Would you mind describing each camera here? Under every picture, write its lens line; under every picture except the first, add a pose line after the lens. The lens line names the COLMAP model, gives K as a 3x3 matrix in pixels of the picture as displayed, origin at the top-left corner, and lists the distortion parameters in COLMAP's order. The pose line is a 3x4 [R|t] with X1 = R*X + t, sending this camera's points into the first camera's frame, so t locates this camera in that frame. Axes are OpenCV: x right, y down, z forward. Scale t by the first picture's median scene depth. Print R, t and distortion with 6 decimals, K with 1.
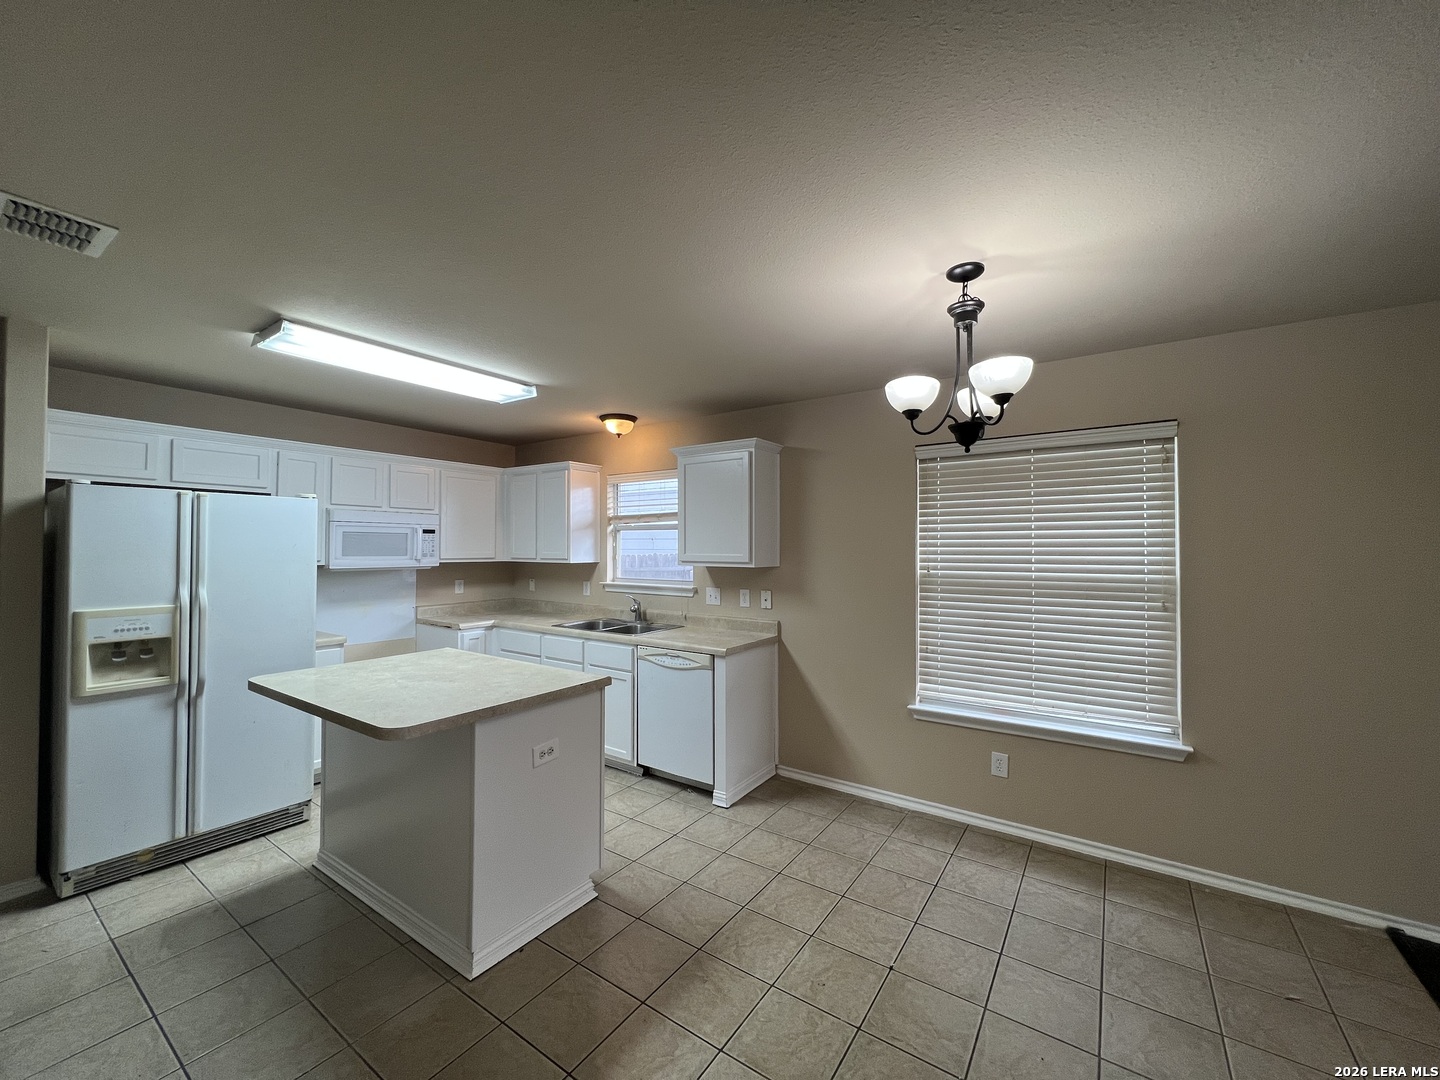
lens RADIAL K [[574.4, 0, 719.4], [0, 574.4, 537.2], [0, 0, 1]] dist [-0.000369, 0.000470]
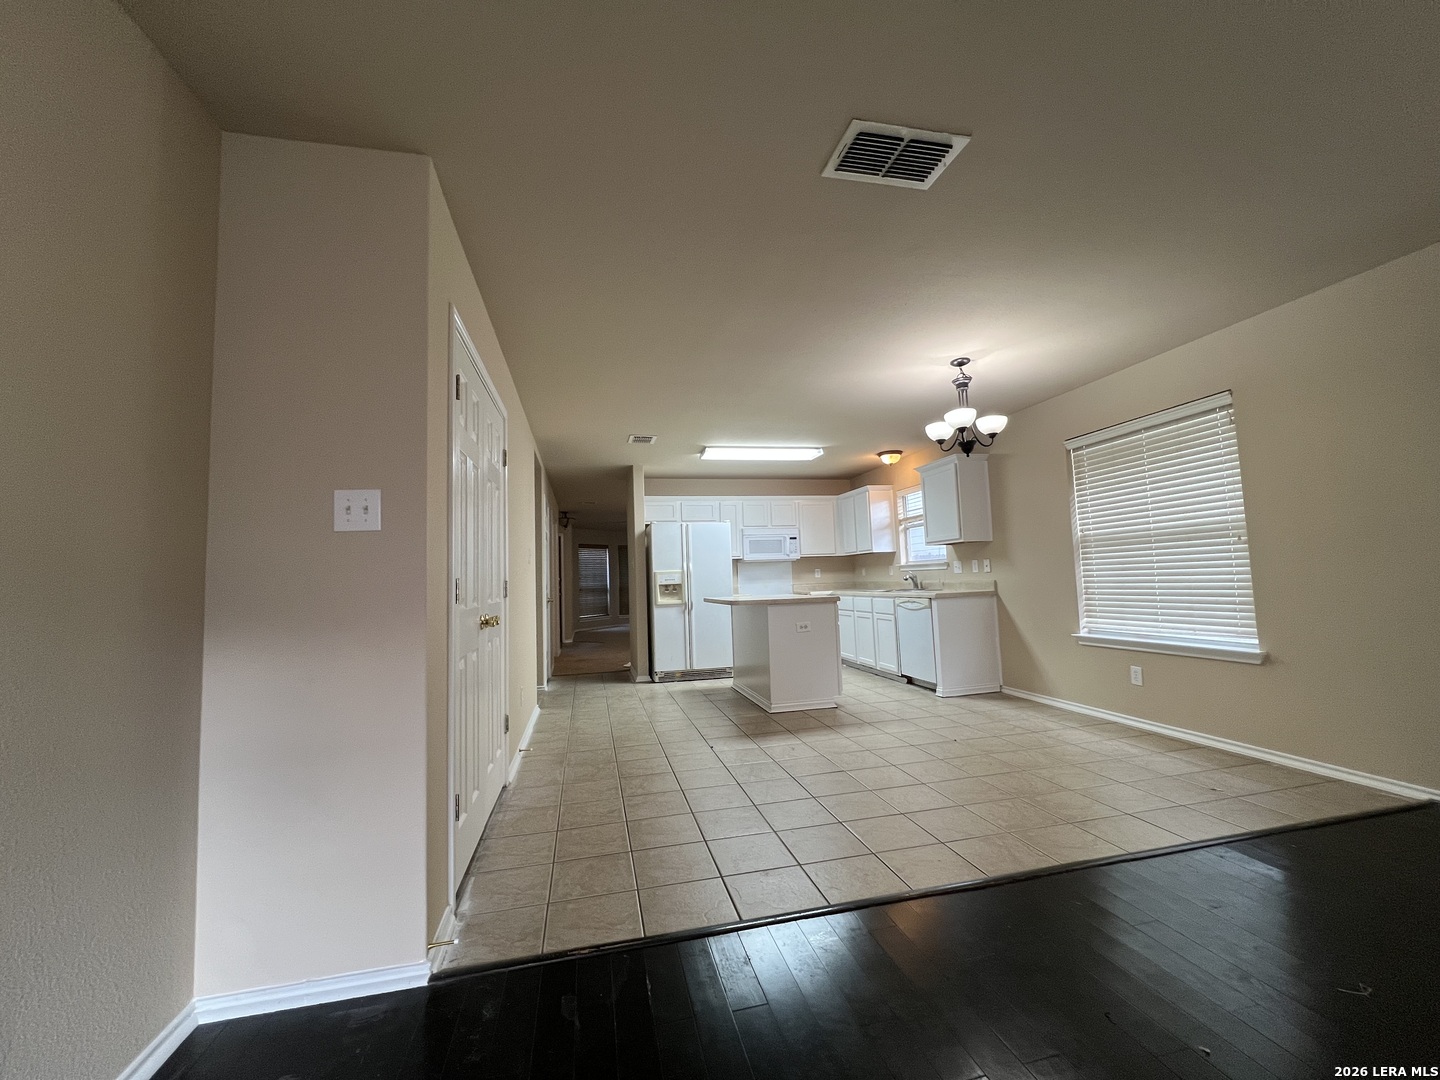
lens RADIAL K [[574.4, 0, 719.4], [0, 574.4, 537.2], [0, 0, 1]] dist [-0.000369, 0.000470]
pose [[0.737260, -0.079289, -0.670941, 0.631350], [0.049169, 0.996753, -0.063763, 0.113077], [0.673818, 0.014020, 0.738765, -0.536747]]
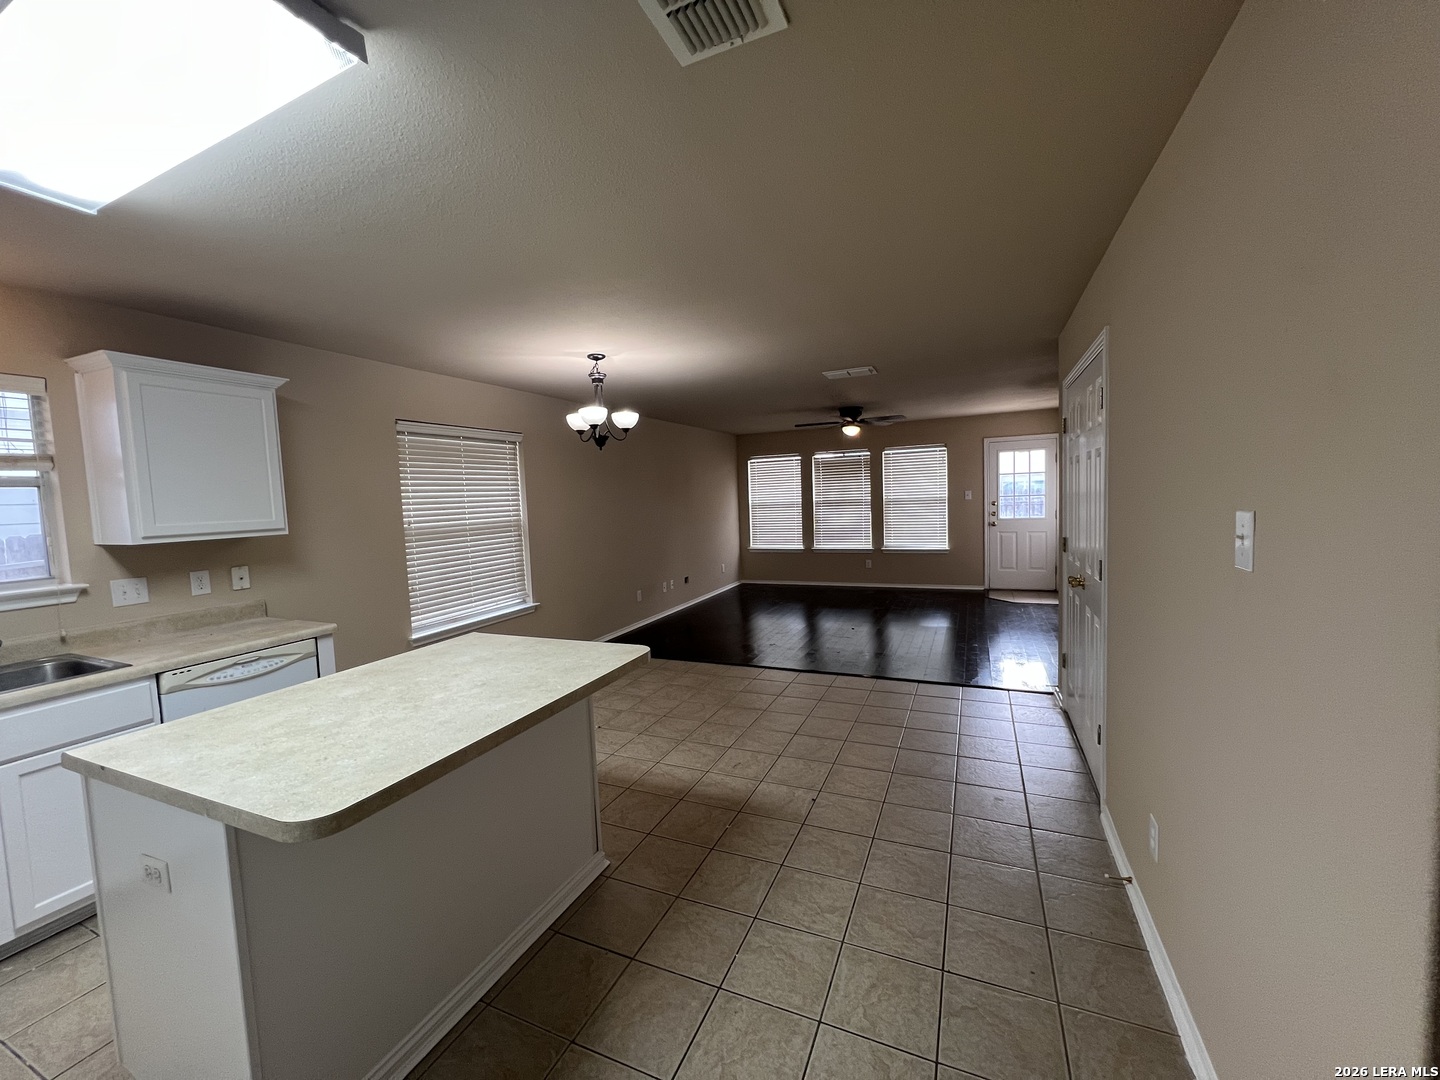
lens RADIAL K [[574.4, 0, 719.4], [0, 574.4, 537.2], [0, 0, 1]] dist [-0.000369, 0.000470]
pose [[-0.186778, -0.064889, 0.980257, -0.949658], [0.021128, 0.997320, 0.070044, 0.012879], [-0.982175, 0.033794, -0.184907, 0.581103]]
